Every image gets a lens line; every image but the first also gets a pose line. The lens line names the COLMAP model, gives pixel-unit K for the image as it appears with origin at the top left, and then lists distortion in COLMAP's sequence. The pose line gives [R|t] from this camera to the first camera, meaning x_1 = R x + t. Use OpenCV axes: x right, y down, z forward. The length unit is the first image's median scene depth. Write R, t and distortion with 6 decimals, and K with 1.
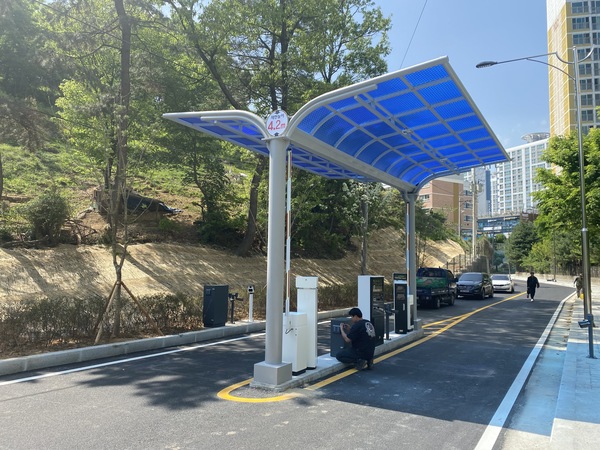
lens RADIAL K [[459.7, 0, 295.3], [0, 459.7, 226.0], [0, 0, 1]] dist [0.036314, -0.026899]
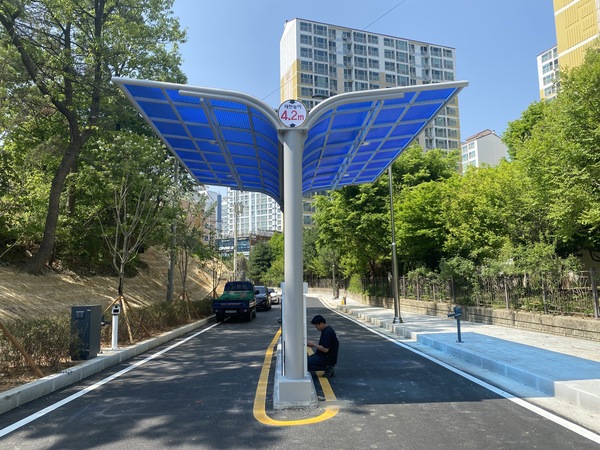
lens RADIAL K [[459.7, 0, 301.2], [0, 459.7, 226.3], [0, 0, 1]] dist [0.036314, -0.026899]
pose [[0.829929, 0.037208, 0.556626, -0.332093], [-0.013172, 0.998802, -0.047126, 0.027983], [-0.557713, 0.031779, 0.829425, 0.148335]]
